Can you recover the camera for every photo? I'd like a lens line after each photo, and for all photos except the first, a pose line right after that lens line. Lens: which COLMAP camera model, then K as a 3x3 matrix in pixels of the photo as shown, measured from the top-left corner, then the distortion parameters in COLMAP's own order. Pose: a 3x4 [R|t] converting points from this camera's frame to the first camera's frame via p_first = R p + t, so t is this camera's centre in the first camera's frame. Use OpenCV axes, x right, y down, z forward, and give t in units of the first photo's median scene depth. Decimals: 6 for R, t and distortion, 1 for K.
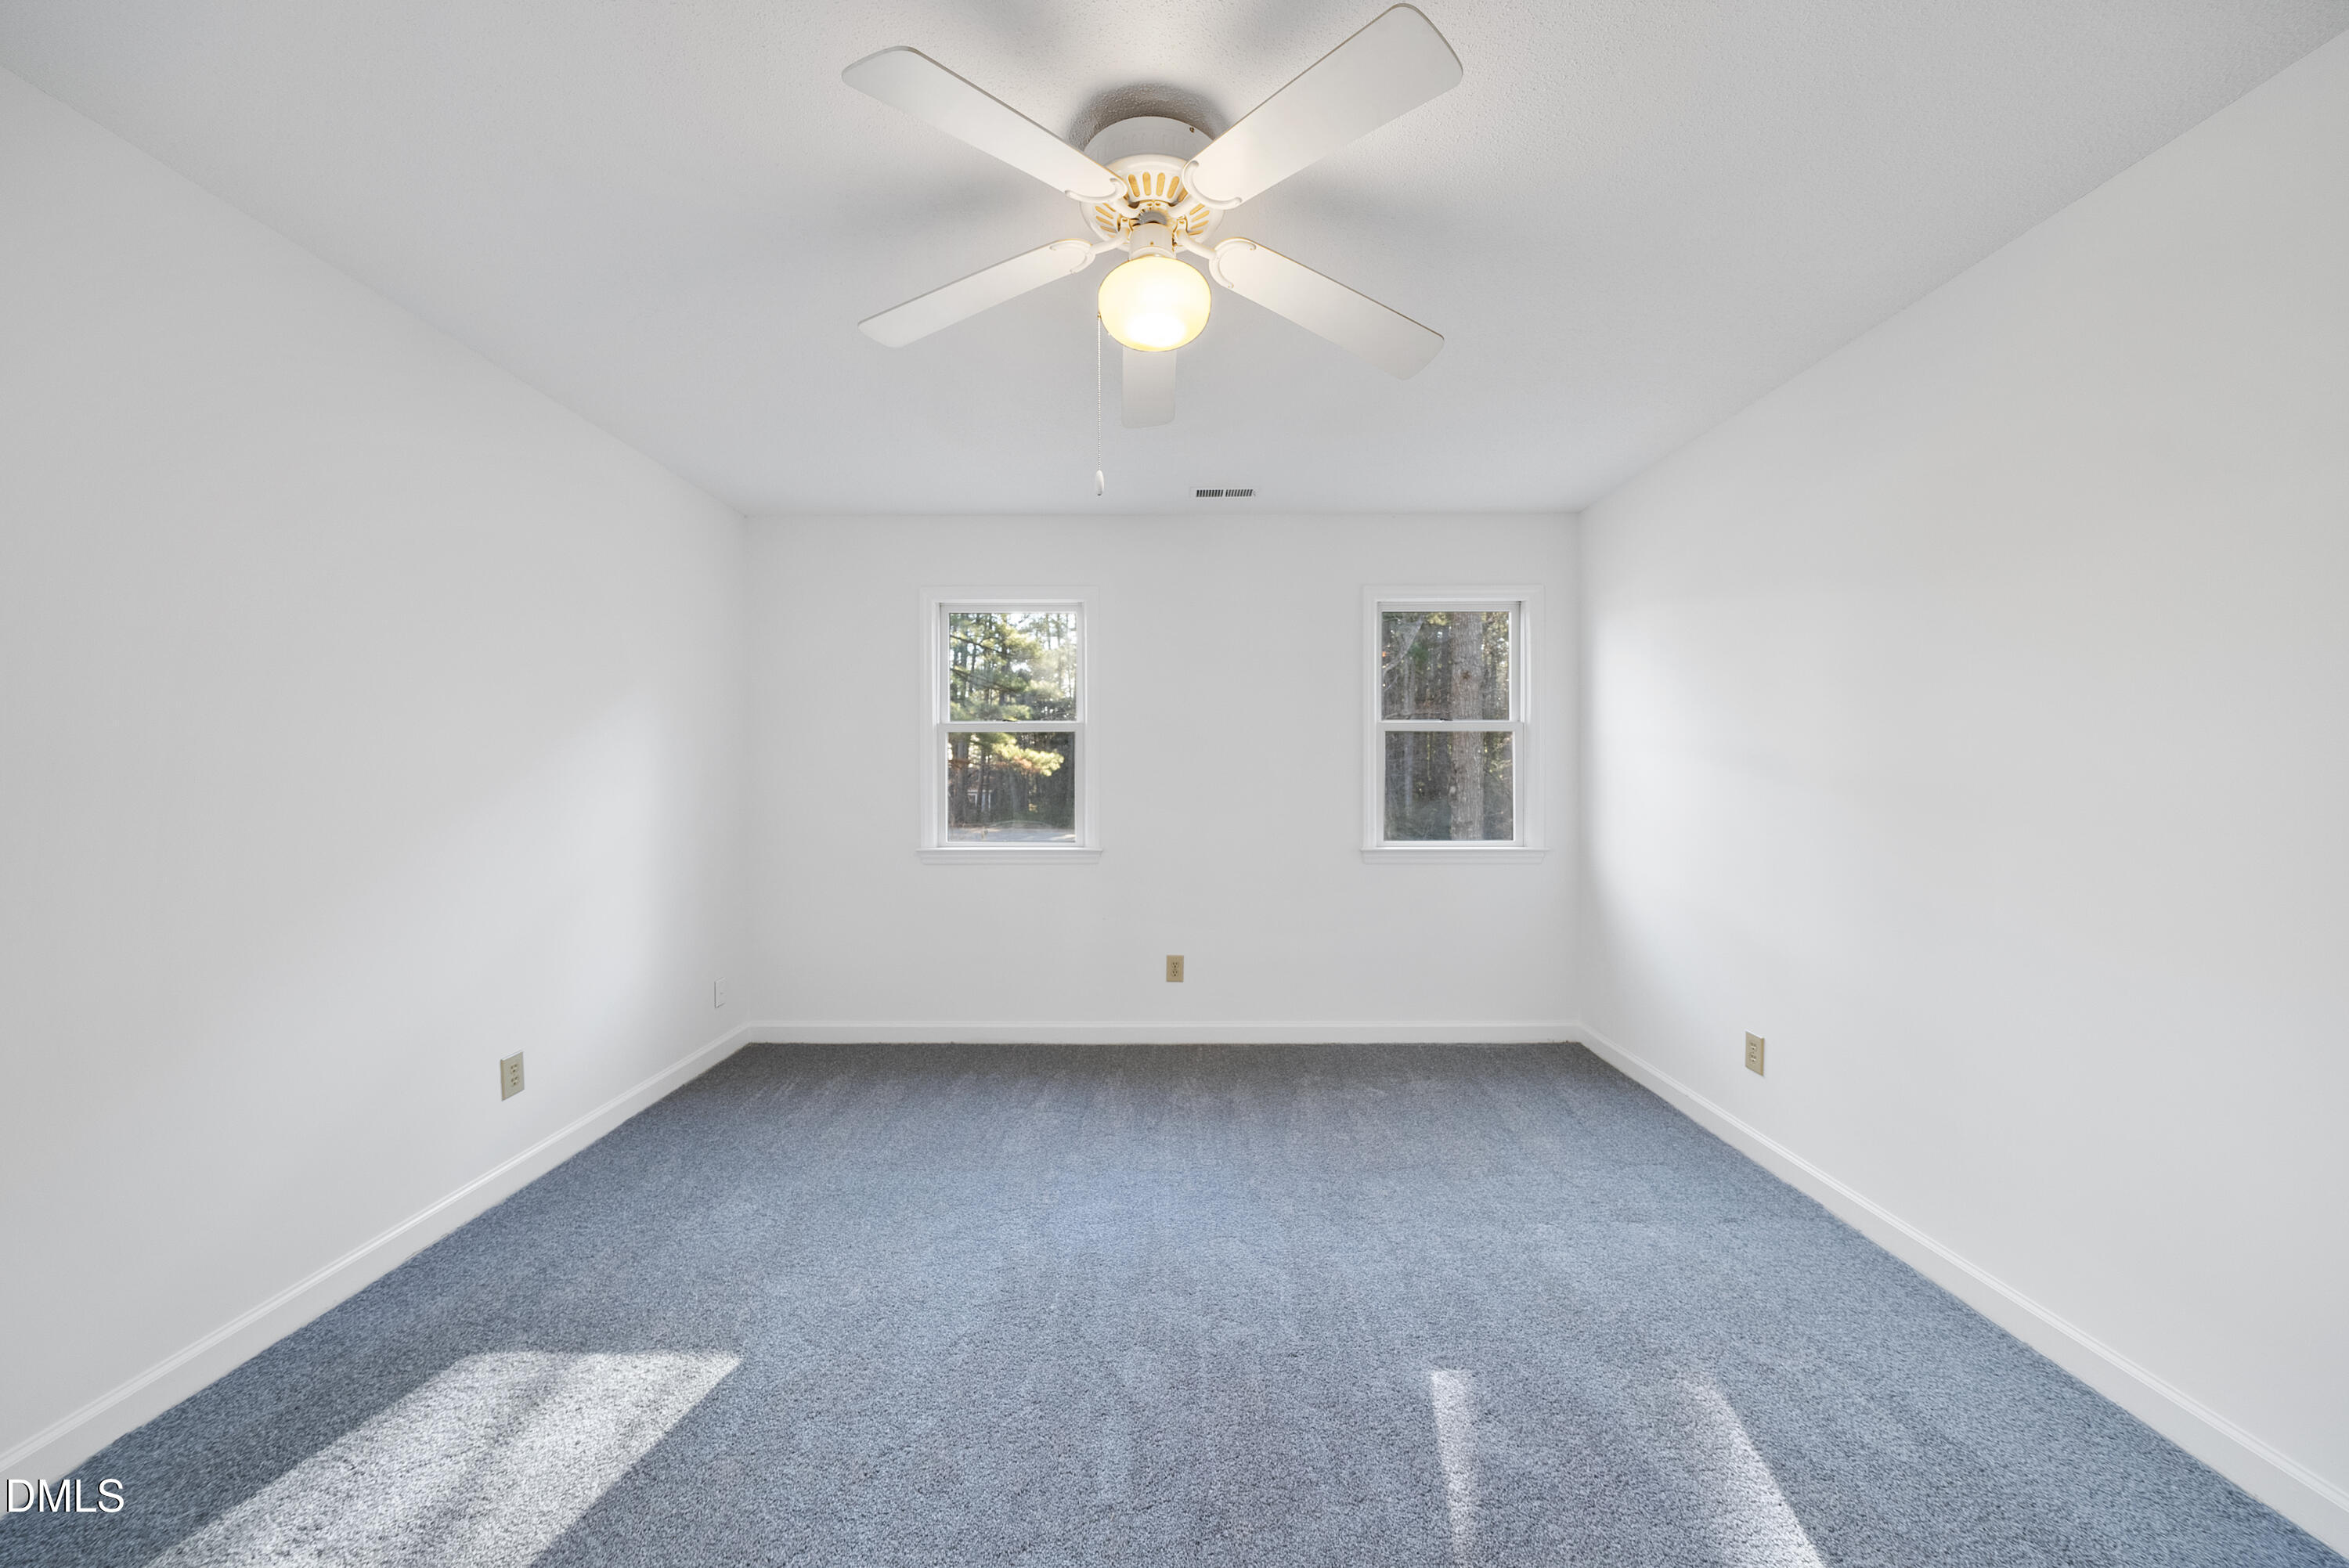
lens RADIAL K [[817.3, 0, 1177.8], [0, 817.3, 779.6], [0, 0, 1]] dist [-0.006878, -0.000038]
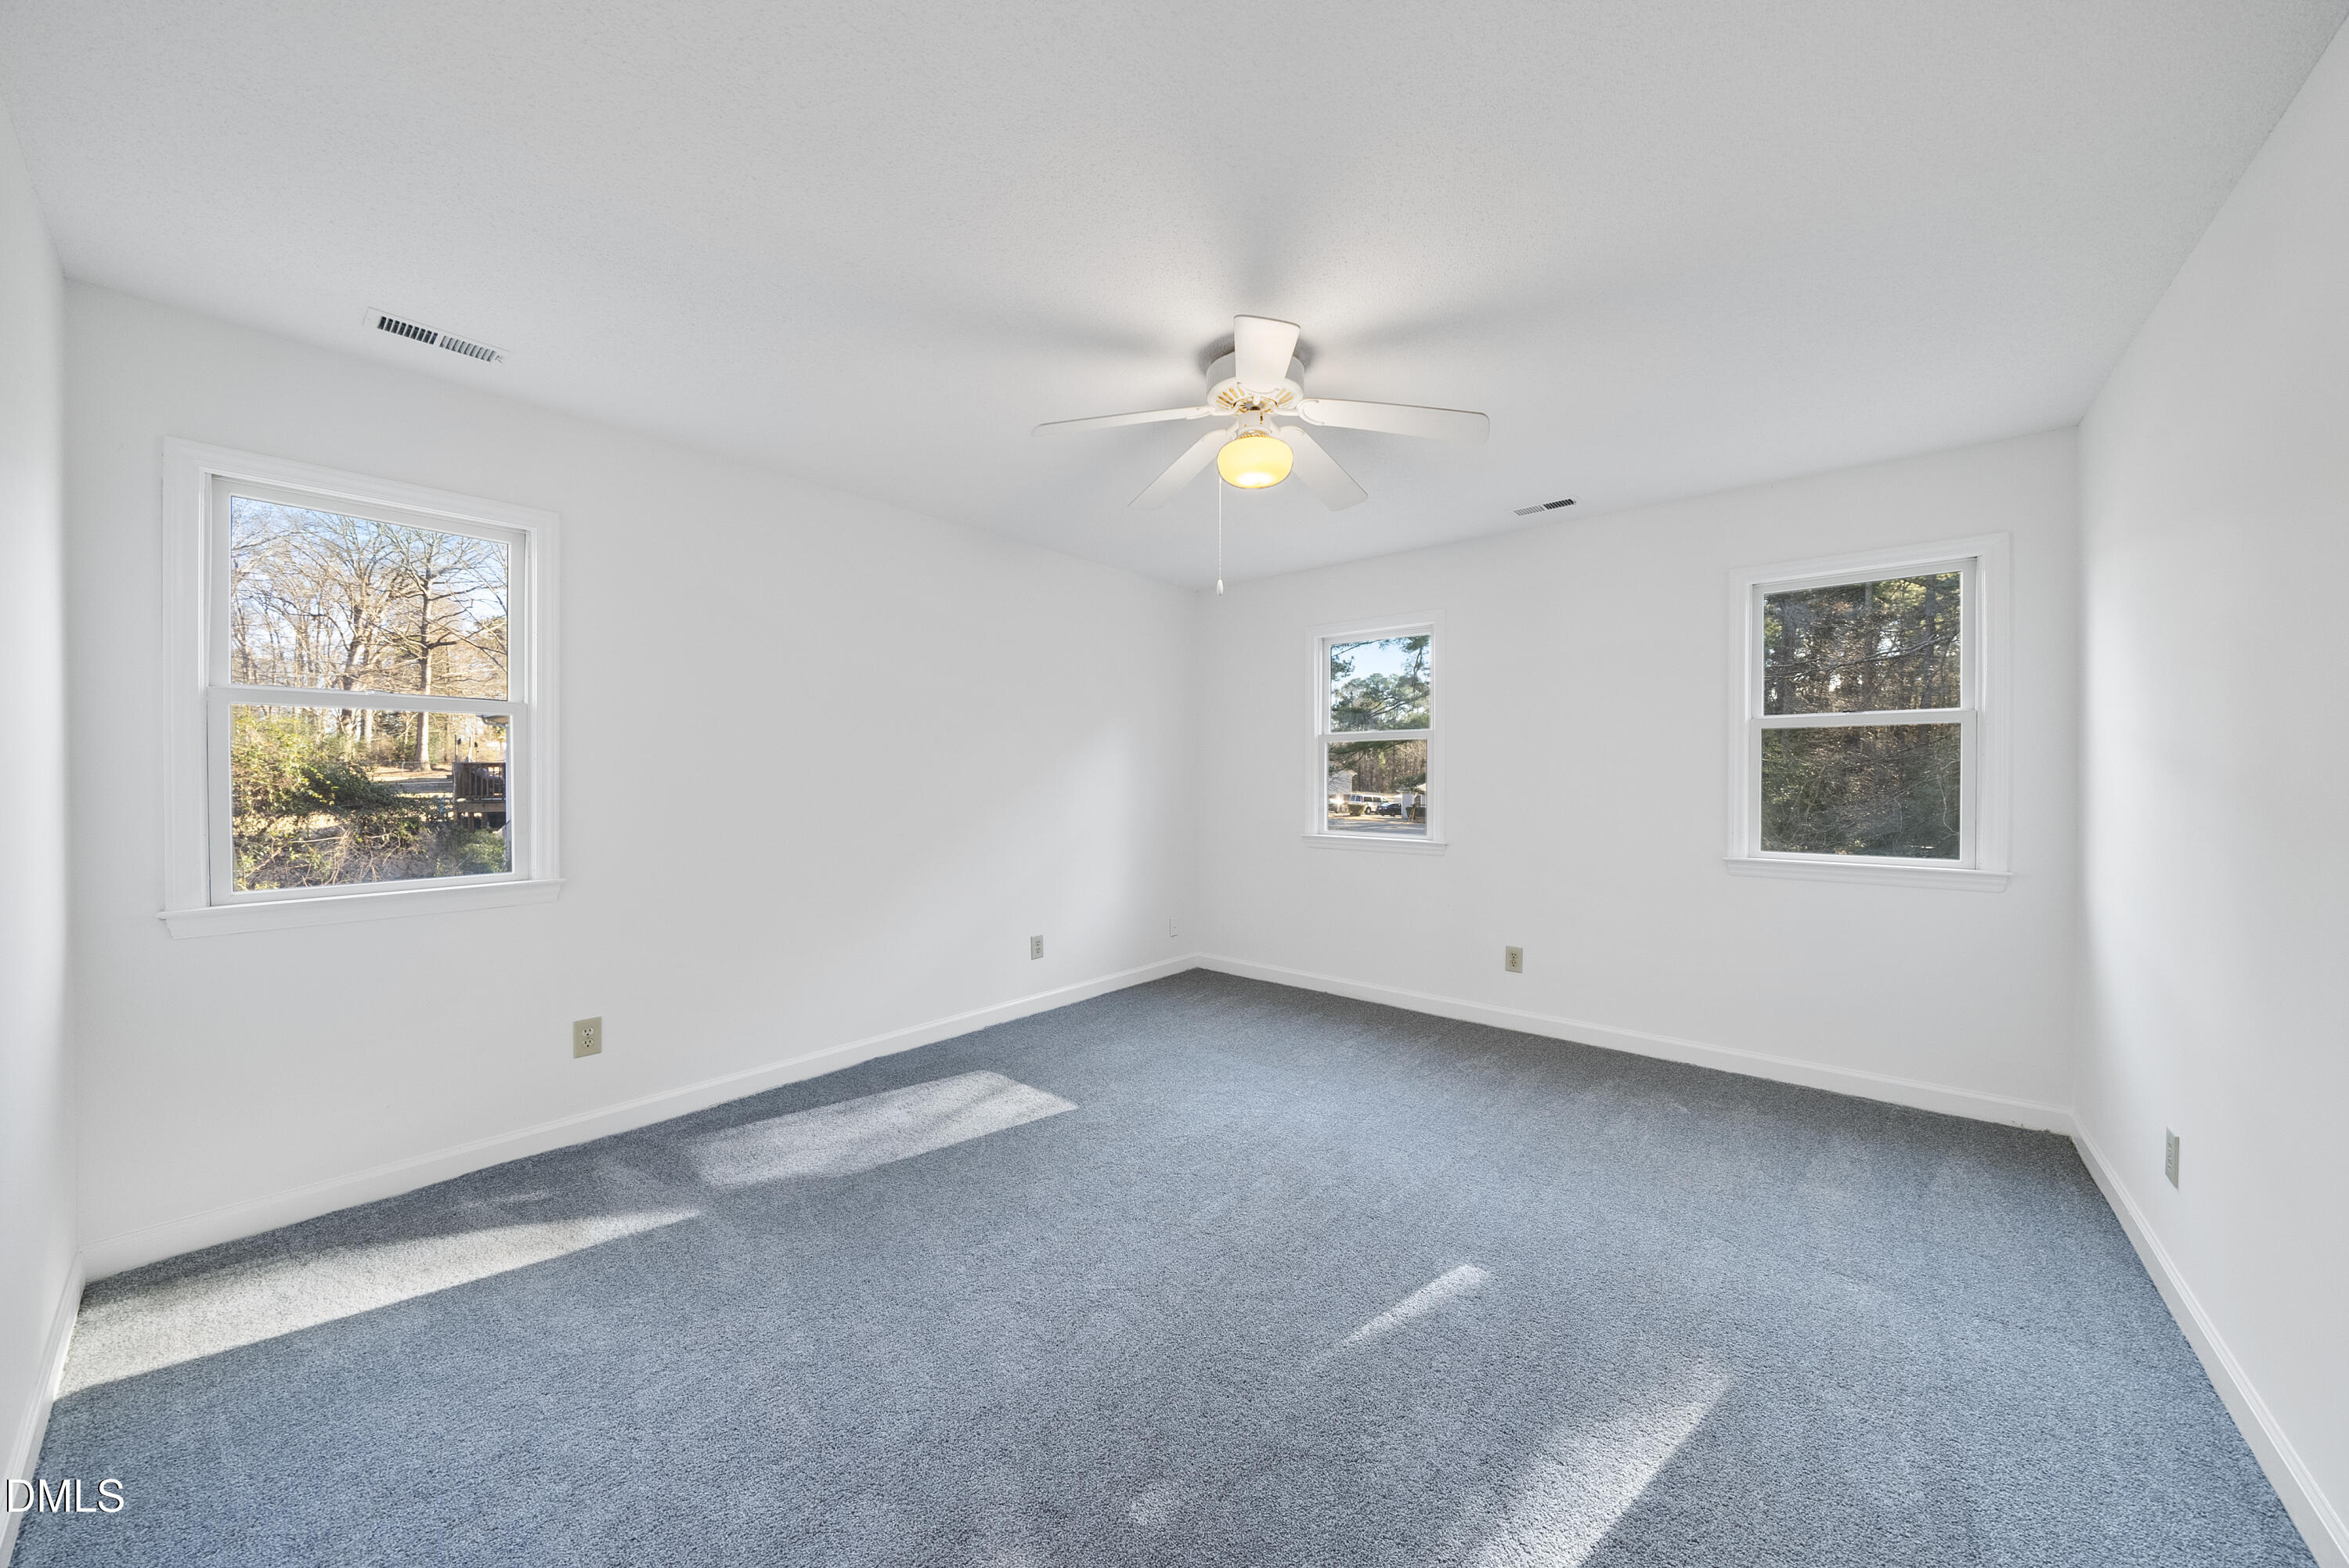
lens RADIAL K [[808.0, 0, 1162.9], [0, 808.0, 786.9], [0, 0, 1]] dist [-0.007337, 0.000051]
pose [[0.759242, 0.009514, -0.650739, 0.430887], [-0.006570, 0.999954, 0.006954, 0.003612], [0.650775, -0.001004, 0.759270, -0.121269]]
